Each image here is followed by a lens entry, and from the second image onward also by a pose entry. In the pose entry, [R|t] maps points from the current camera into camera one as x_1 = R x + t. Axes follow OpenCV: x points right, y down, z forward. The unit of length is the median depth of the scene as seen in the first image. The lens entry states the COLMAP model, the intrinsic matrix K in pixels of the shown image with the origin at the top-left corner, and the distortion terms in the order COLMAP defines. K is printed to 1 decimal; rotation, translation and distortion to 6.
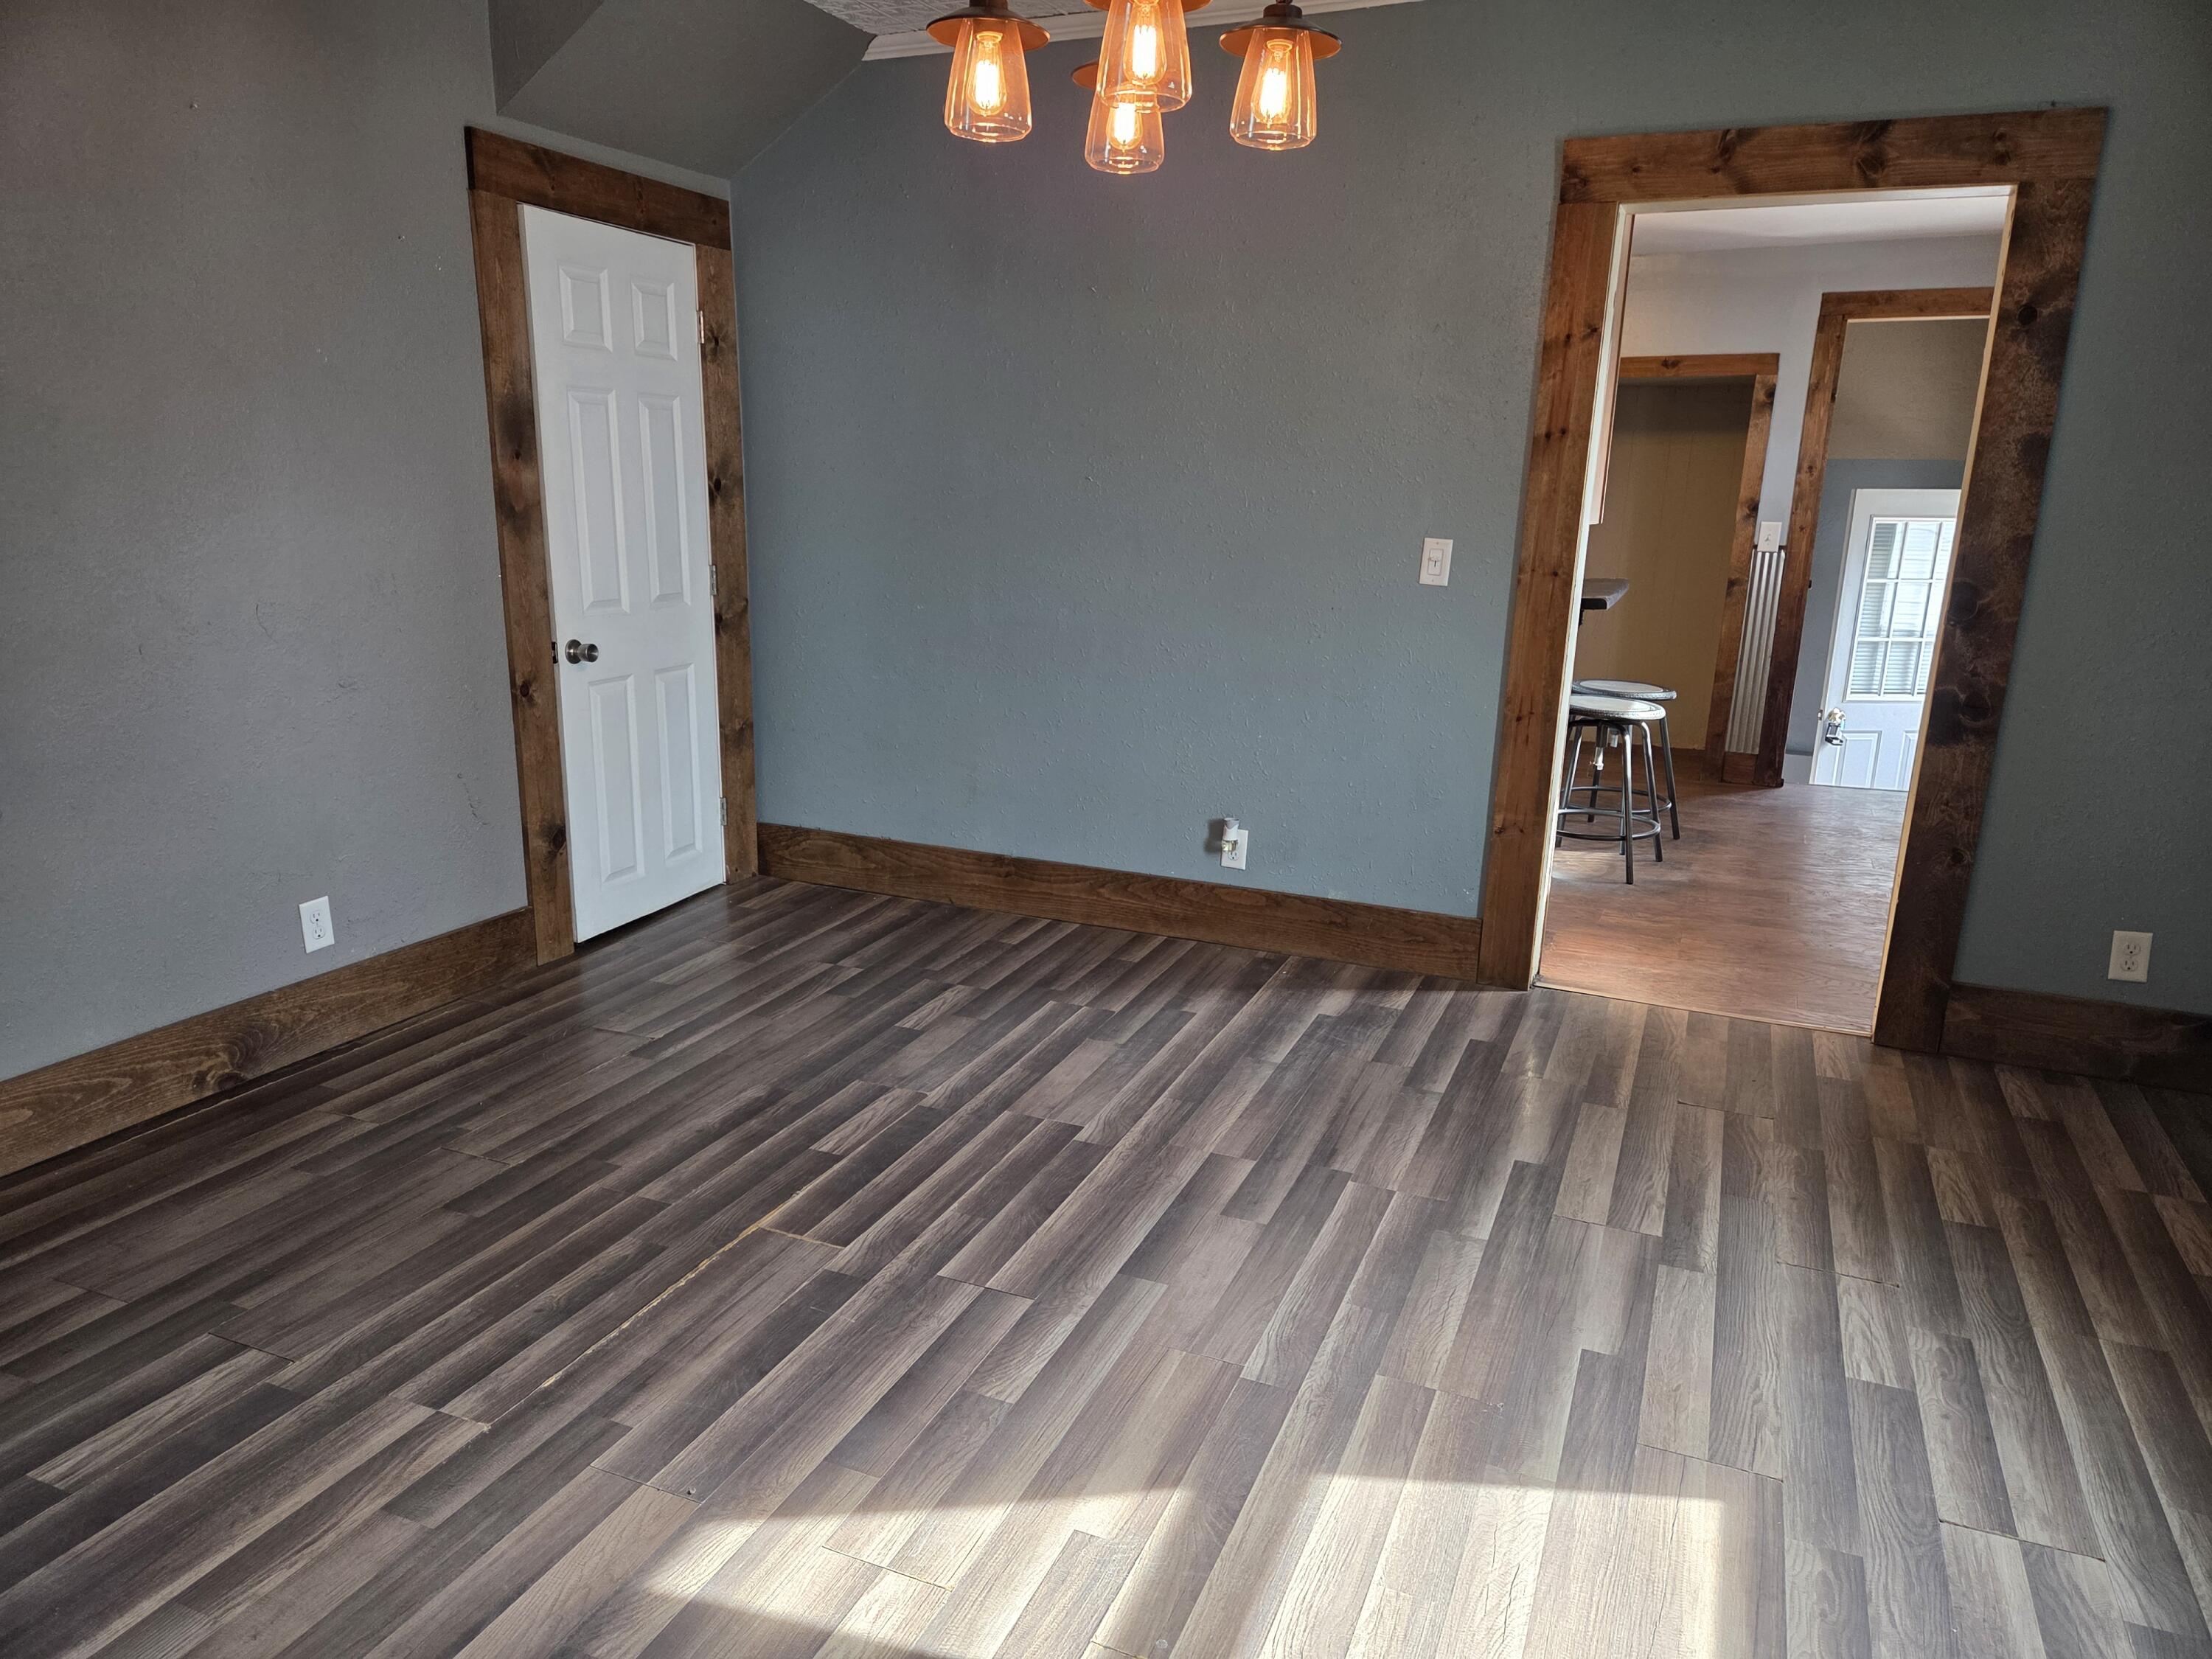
lens RADIAL K [[1480.1, 0, 1108.4], [0, 1480.1, 834.0], [0, 0, 1]] dist [0.061284, -0.035538]
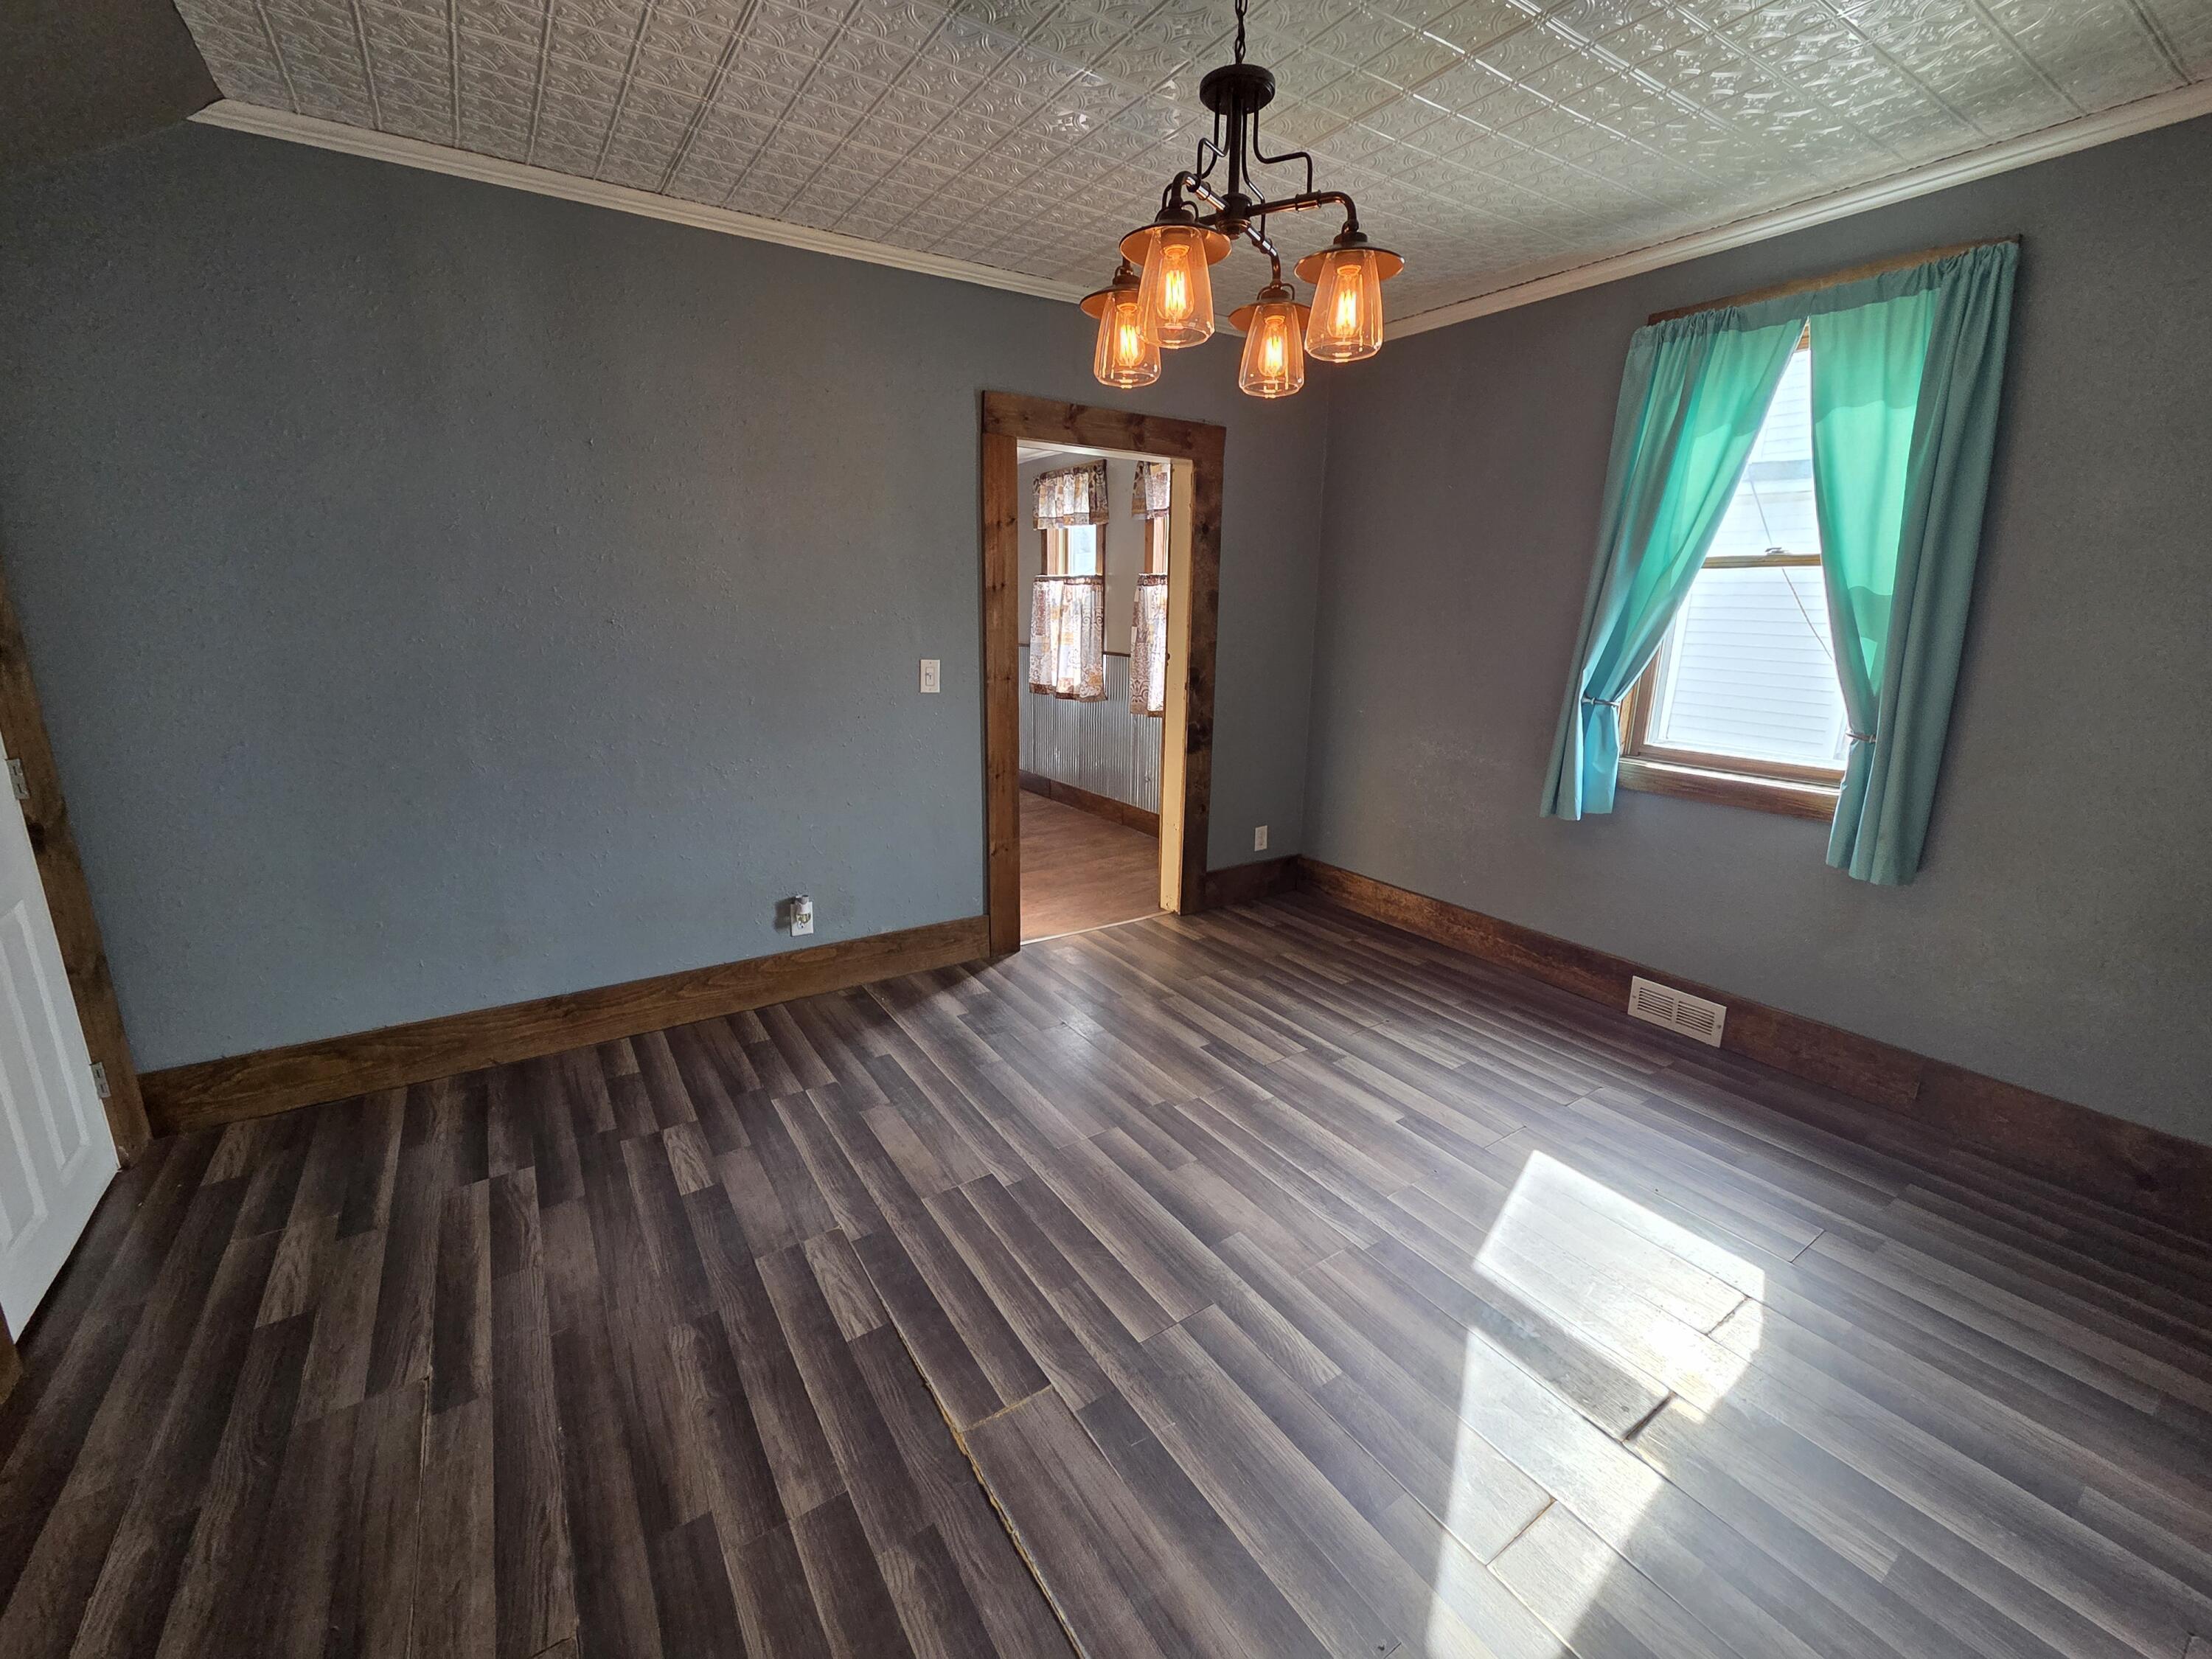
lens RADIAL K [[915.3, 0, 1108.3], [0, 915.3, 815.0], [0, 0, 1]] dist [0.006835, -0.000681]
pose [[0.544992, -0.205767, 0.812800, -0.461171], [0.198686, 0.973500, 0.113228, -0.134917], [-0.814560, 0.099784, 0.571433, 0.435501]]
